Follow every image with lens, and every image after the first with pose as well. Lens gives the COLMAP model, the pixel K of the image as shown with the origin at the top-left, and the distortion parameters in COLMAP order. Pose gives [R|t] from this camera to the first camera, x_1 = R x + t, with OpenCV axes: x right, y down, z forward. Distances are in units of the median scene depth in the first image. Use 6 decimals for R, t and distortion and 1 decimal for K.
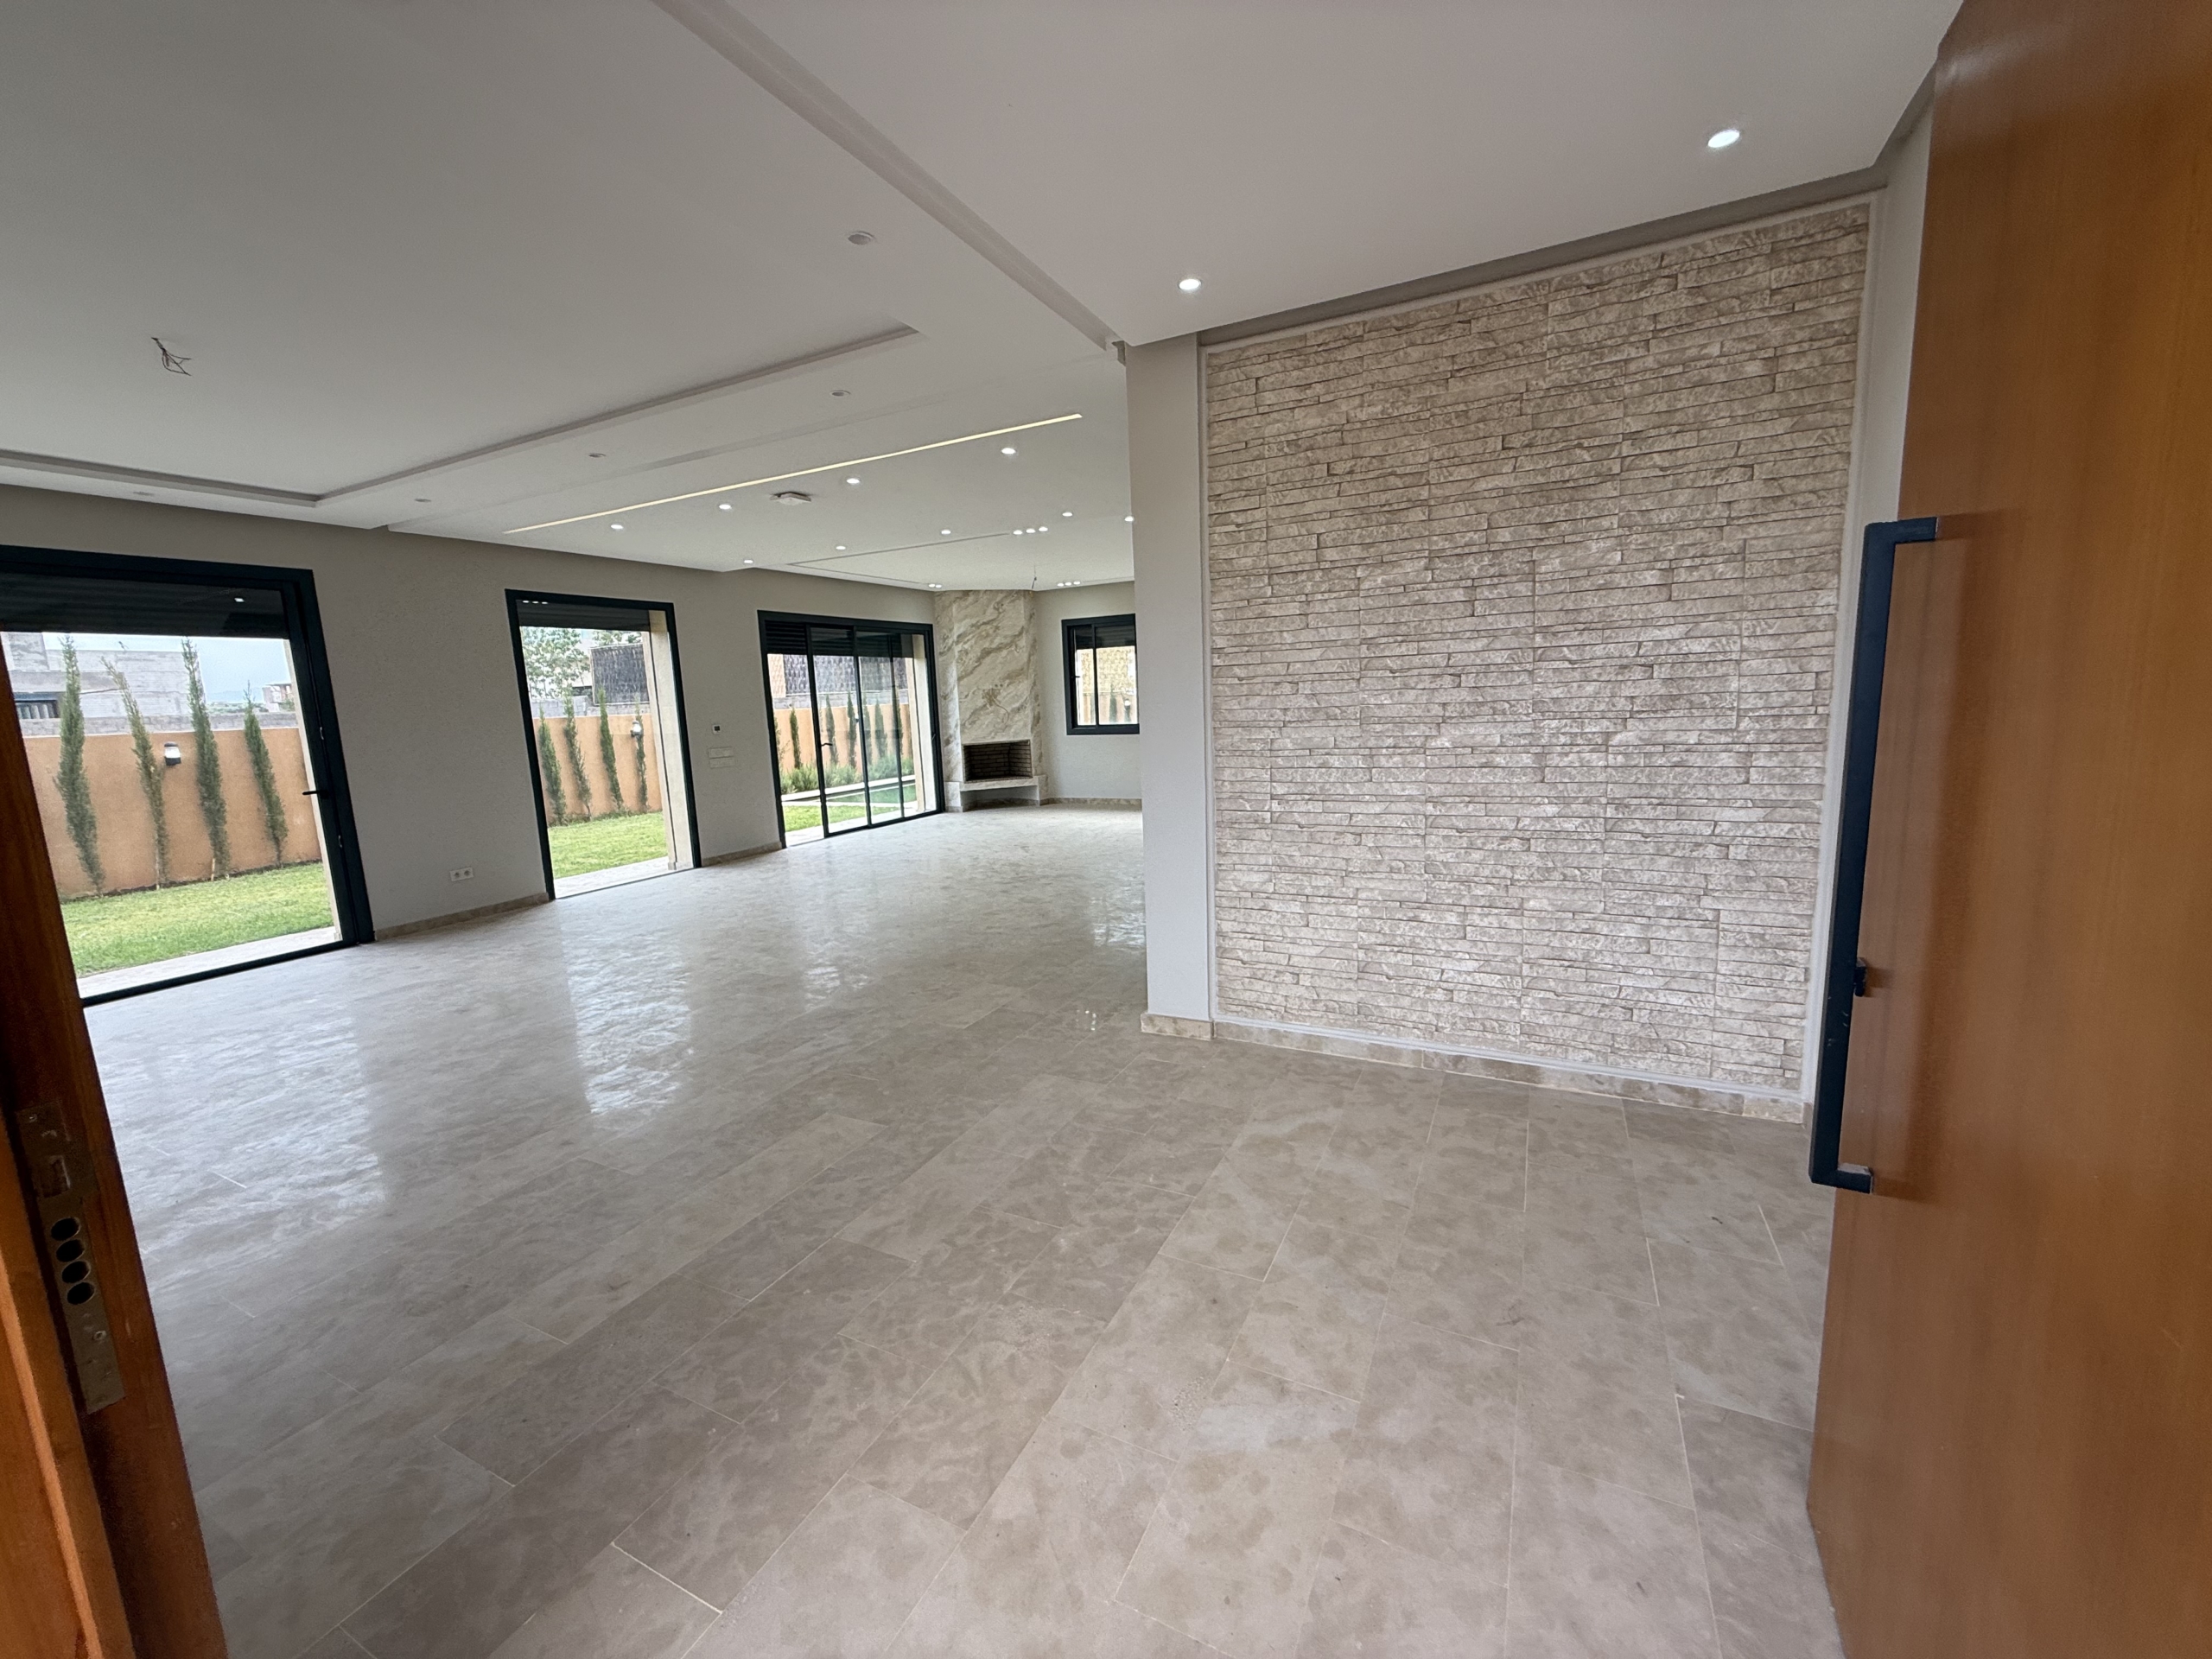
lens RADIAL K [[883.9, 0, 1107.7], [0, 883.9, 828.8], [0, 0, 1]] dist [-0.001709, 0.000120]
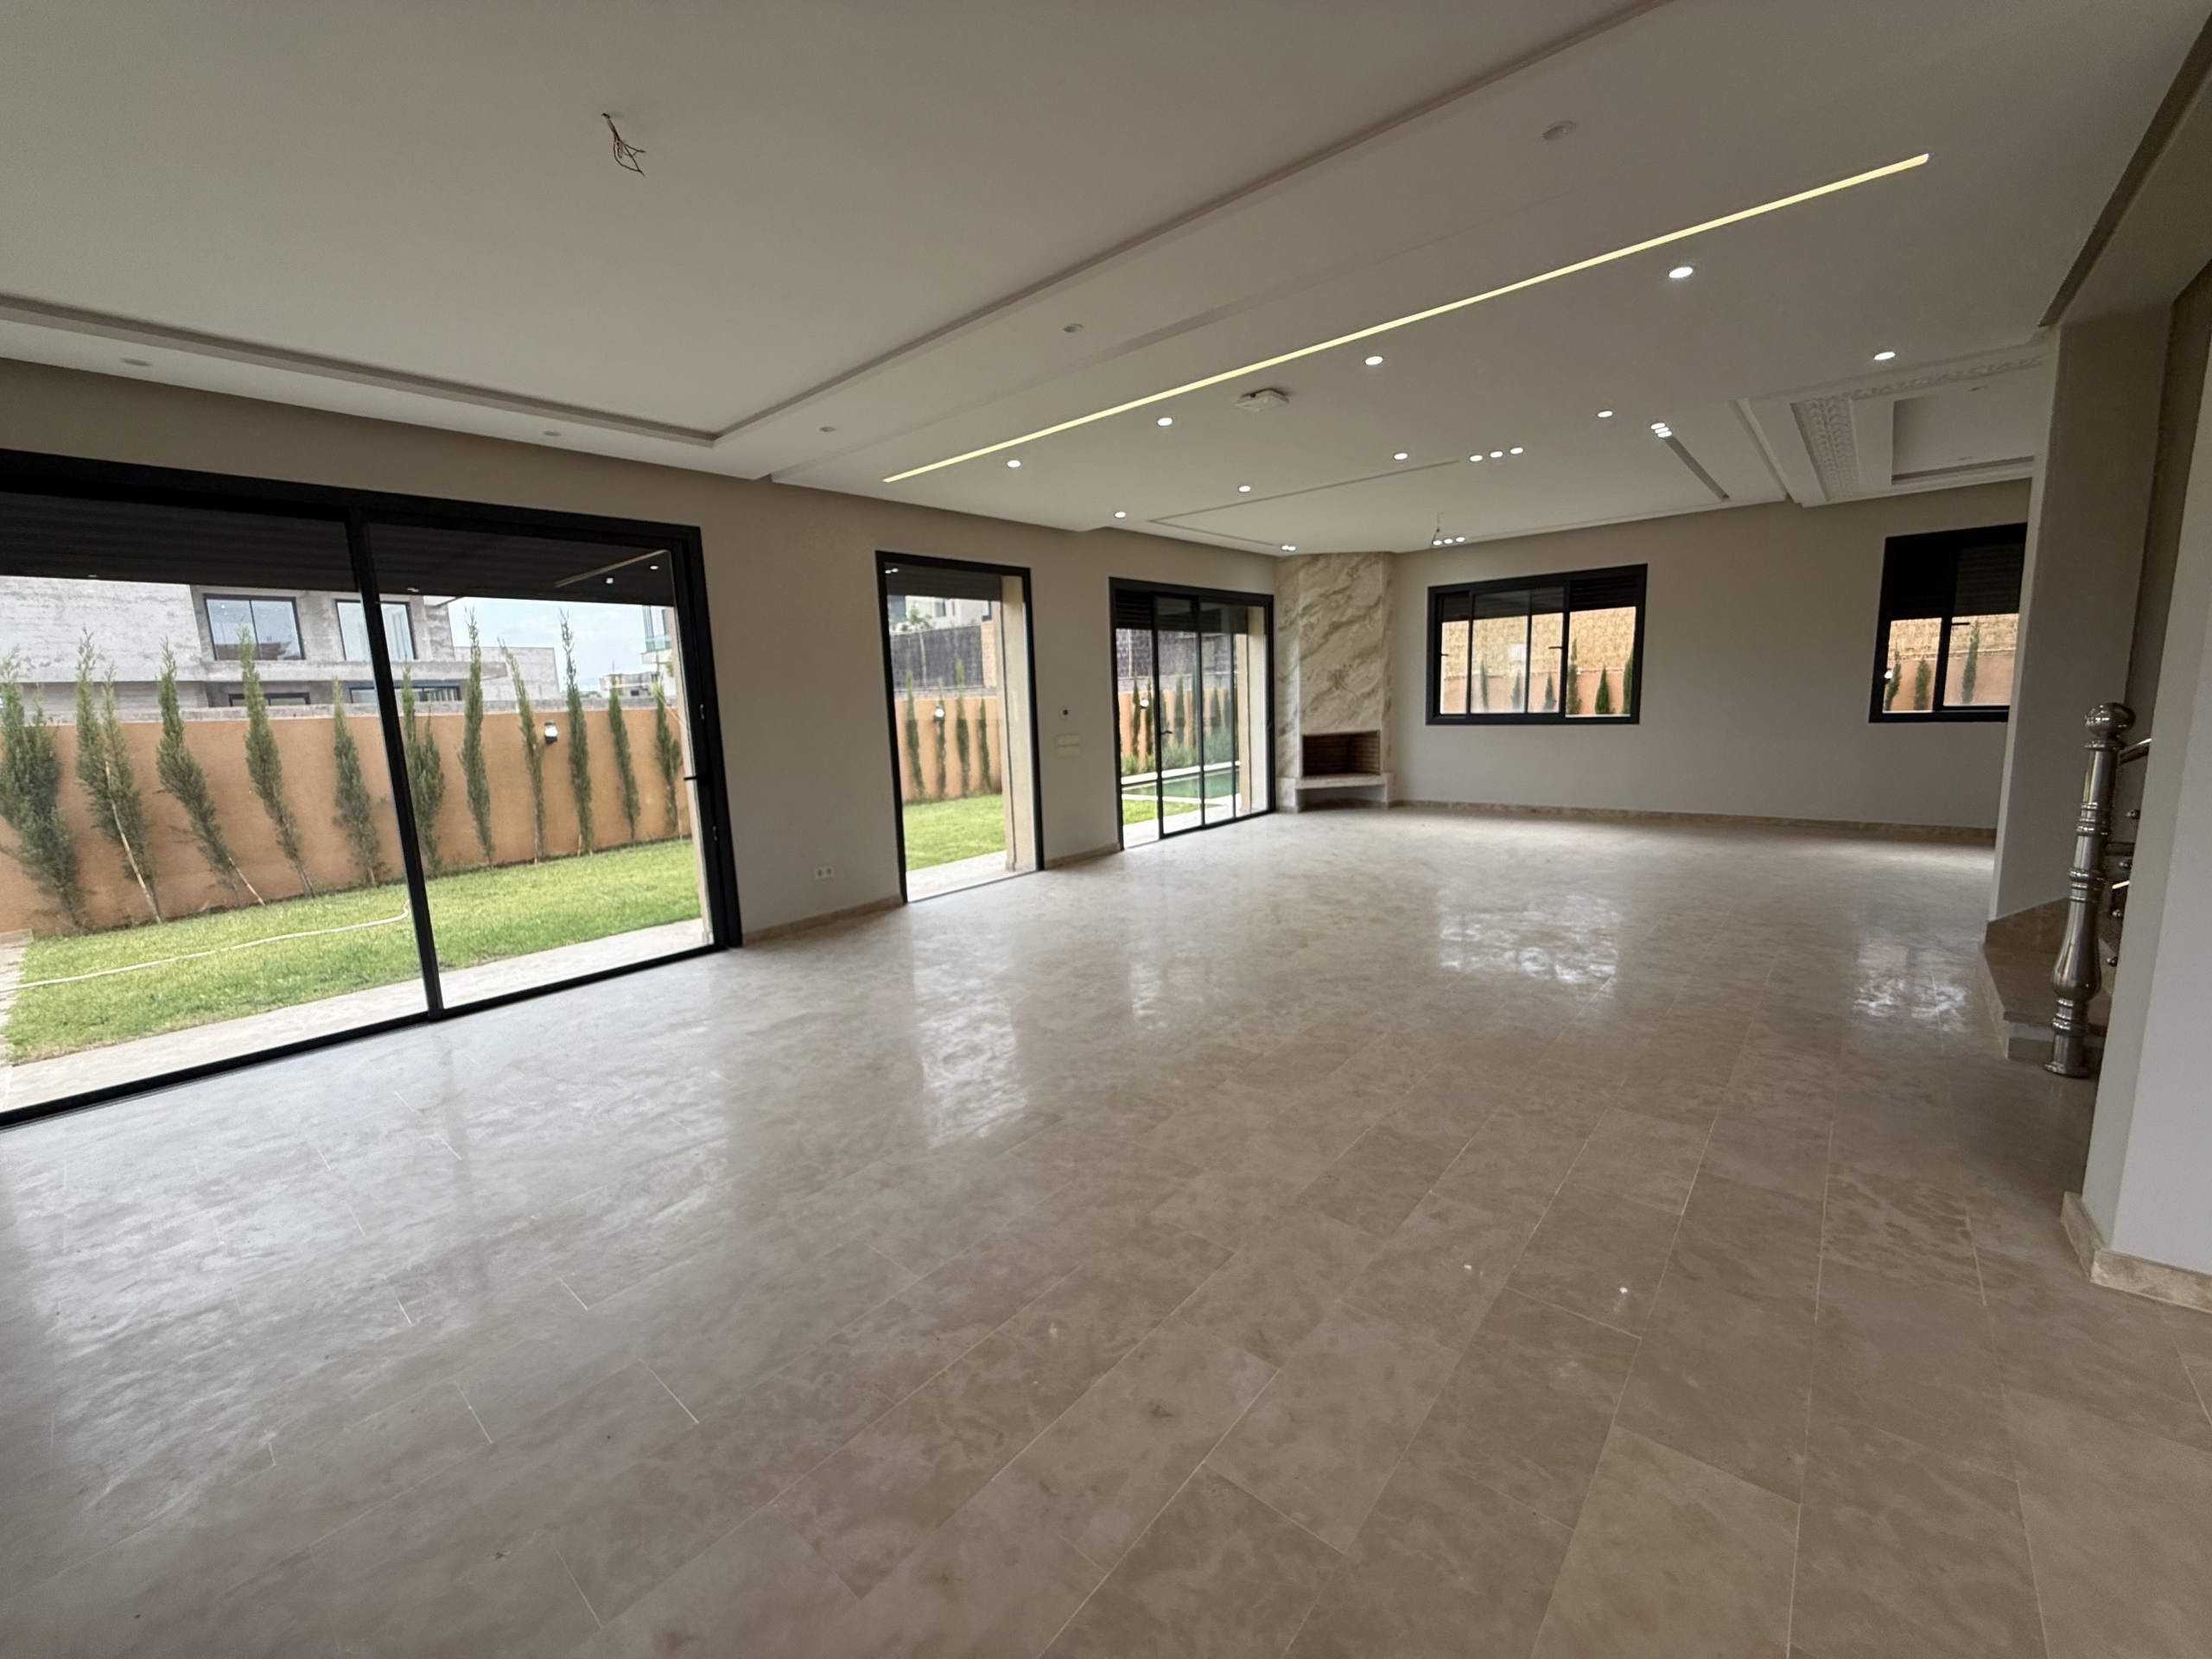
lens RADIAL K [[883.9, 0, 1102.1], [0, 883.9, 830.2], [0, 0, 1]] dist [-0.001709, 0.000120]
pose [[0.970372, 0.040685, -0.238167, -0.178557], [-0.037718, 0.999144, 0.017003, -0.011943], [0.238655, -0.007516, 0.971075, 0.145517]]
